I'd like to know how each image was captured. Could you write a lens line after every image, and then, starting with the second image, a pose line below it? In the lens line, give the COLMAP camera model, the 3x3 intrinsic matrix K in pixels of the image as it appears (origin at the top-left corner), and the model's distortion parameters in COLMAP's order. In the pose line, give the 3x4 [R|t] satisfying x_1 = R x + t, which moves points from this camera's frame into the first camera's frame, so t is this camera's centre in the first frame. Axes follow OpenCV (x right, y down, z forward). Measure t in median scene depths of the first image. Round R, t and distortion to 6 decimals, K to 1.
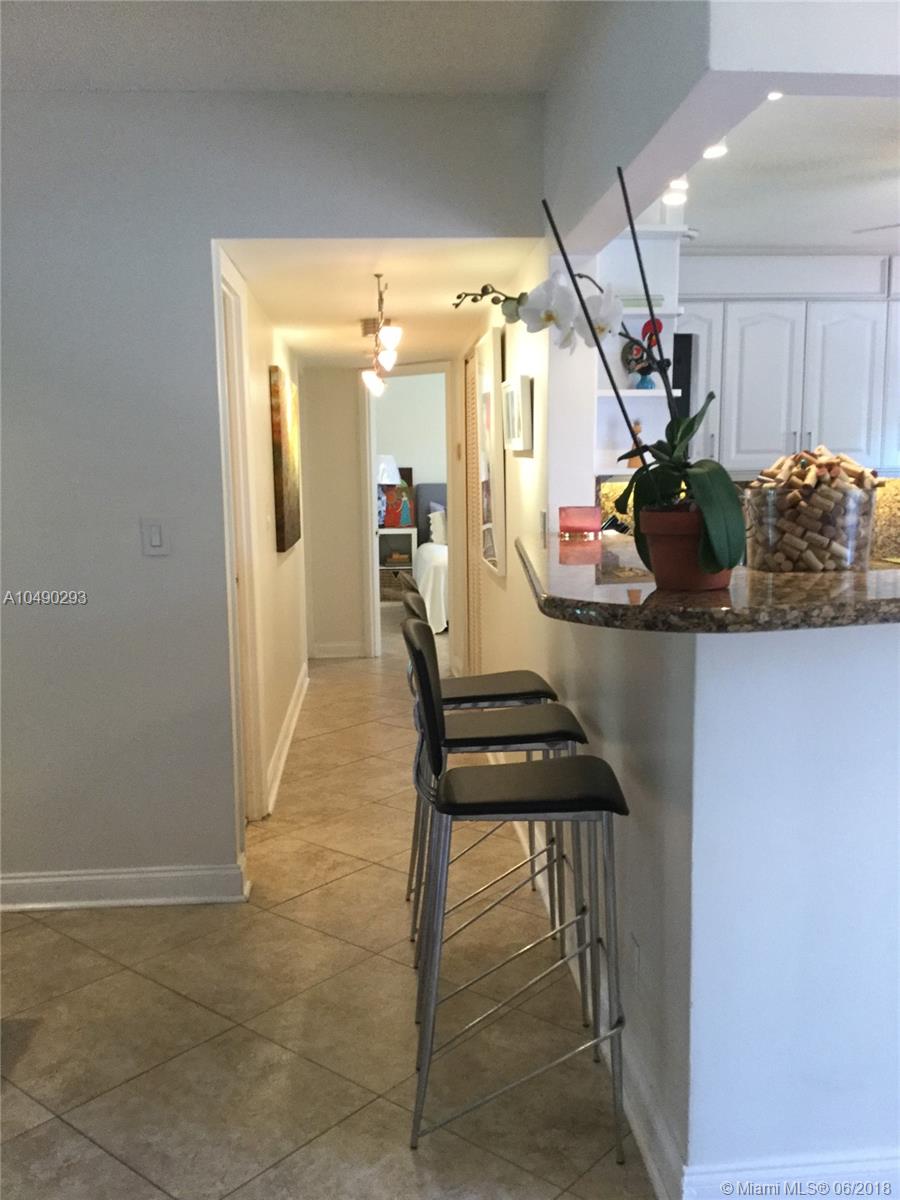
lens RADIAL K [[1068.7, 0, 451.7], [0, 1068.7, 609.5], [0, 0, 1]] dist [0.148838, -0.294799]
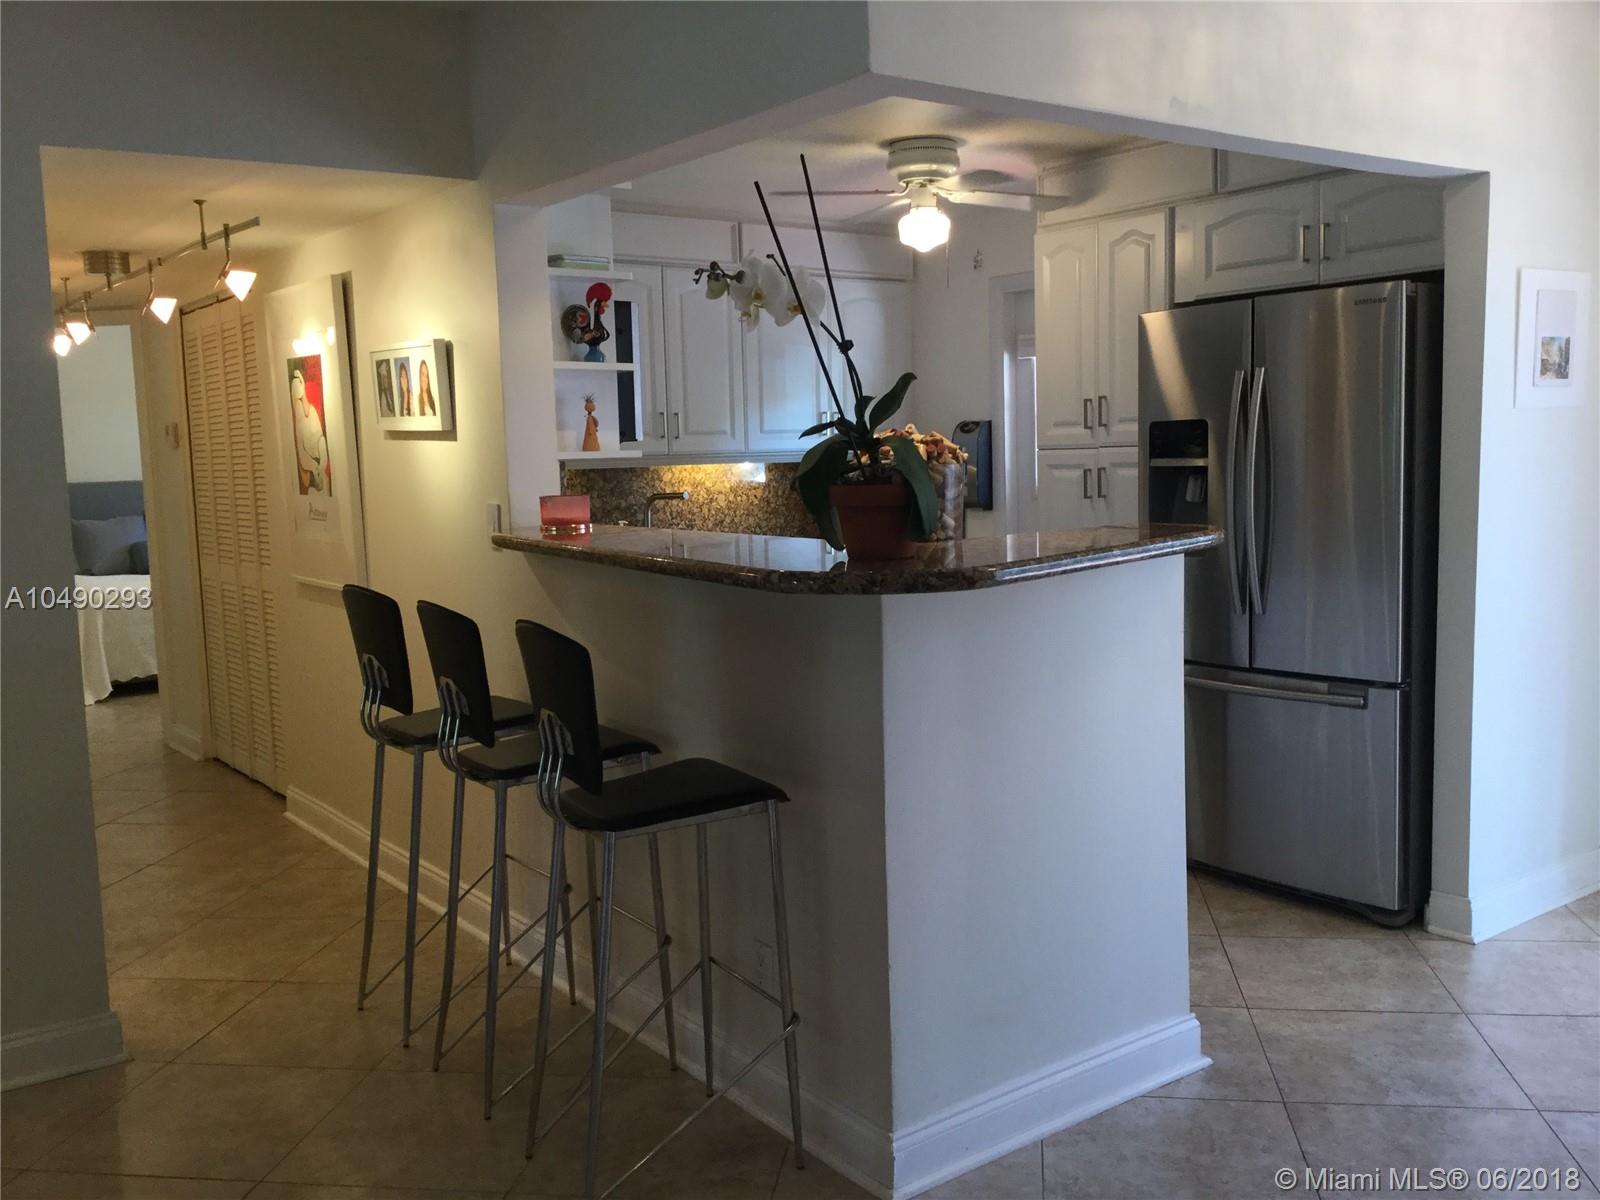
lens RADIAL K [[1439.3, 0, 800.8], [0, 1439.3, 594.1], [0, 0, 1]] dist [0.145899, -0.297289]
pose [[0.848812, -0.067575, 0.524358, -0.305225], [0.087601, 0.996065, -0.013442, 0.014072], [-0.521387, 0.057344, 0.851392, -0.077647]]
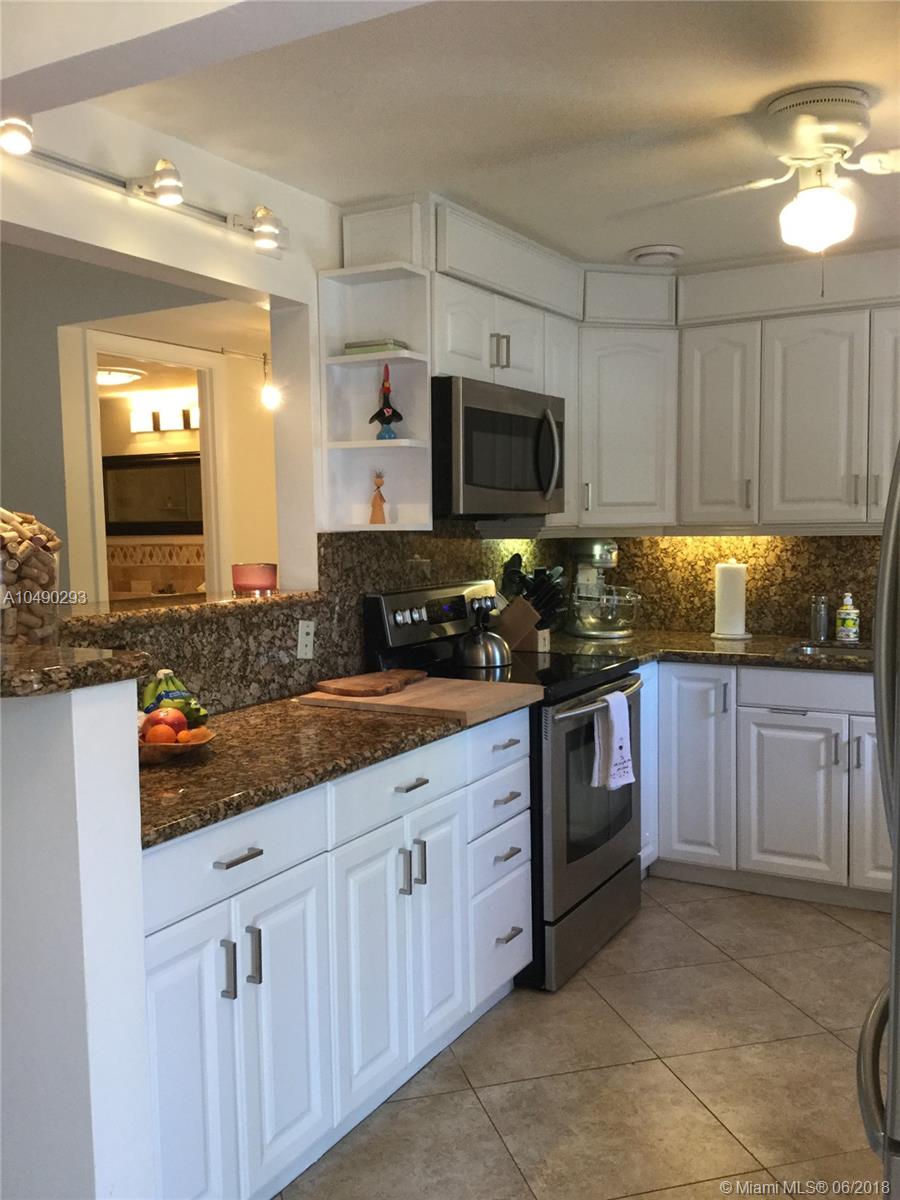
lens RADIAL K [[1079.4, 0, 444.2], [0, 1079.4, 608.6], [0, 0, 1]] dist [0.145899, -0.297289]
pose [[0.820528, 0.047262, -0.569649, 0.748864], [-0.070514, 0.997333, -0.018823, -0.044849], [0.567240, 0.055613, 0.821673, 0.264534]]
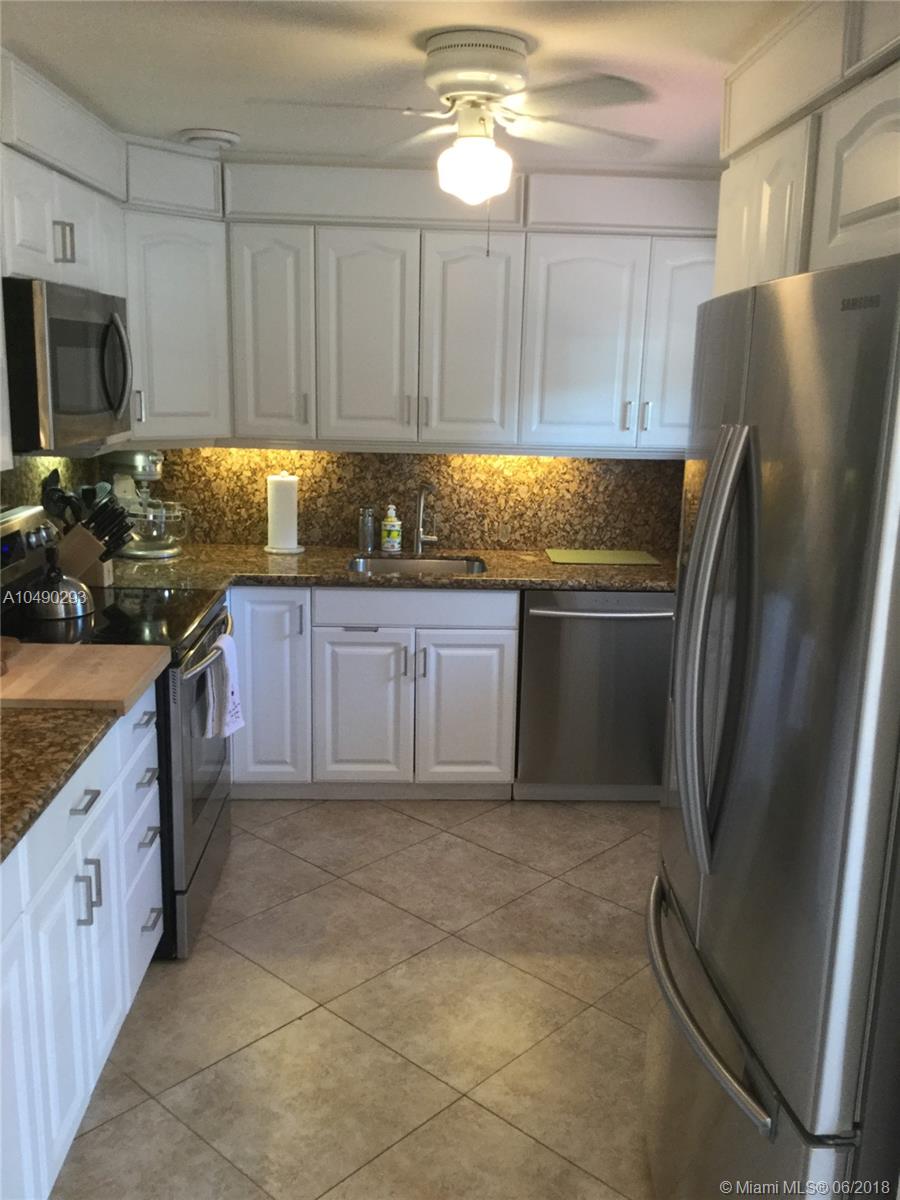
lens RADIAL K [[1079.4, 0, 444.2], [0, 1079.4, 608.6], [0, 0, 1]] dist [0.145899, -0.297289]
pose [[0.997966, 0.046670, -0.043431, 0.547366], [-0.042436, 0.994690, 0.093765, -0.116920], [0.047577, -0.091731, 0.994647, 0.253243]]
